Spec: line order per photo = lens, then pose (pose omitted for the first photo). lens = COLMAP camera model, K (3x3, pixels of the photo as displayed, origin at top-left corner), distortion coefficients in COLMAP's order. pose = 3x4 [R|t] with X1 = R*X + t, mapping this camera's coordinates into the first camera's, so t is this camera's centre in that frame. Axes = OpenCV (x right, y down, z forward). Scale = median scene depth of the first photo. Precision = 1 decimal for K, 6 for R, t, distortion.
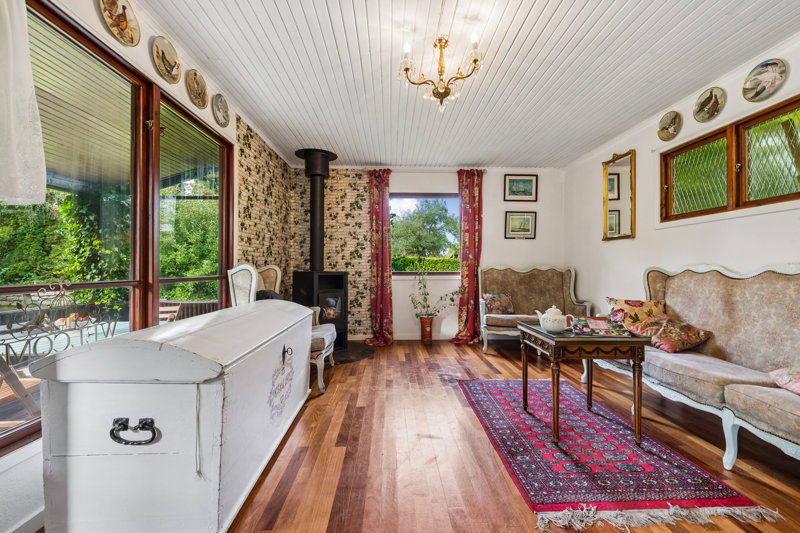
lens RADIAL K [[323.6, 0, 401.8], [0, 323.6, 268.4], [0, 0, 1]] dist [0.004545, -0.000637]
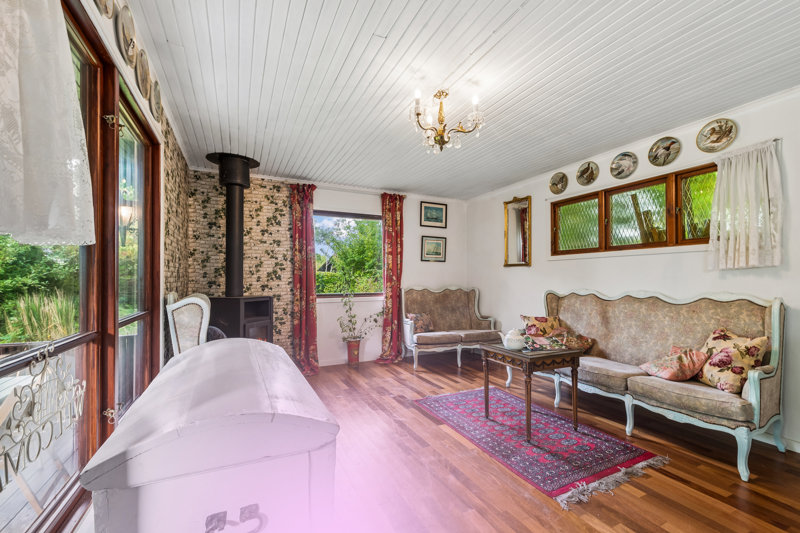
lens RADIAL K [[335.3, 0, 402.6], [0, 335.3, 278.9], [0, 0, 1]] dist [0.009847, -0.000083]
pose [[0.913751, -0.001703, 0.406271, -0.249501], [0.003159, 0.999991, -0.002913, -0.039055], [-0.406263, 0.003945, 0.913748, 0.011683]]
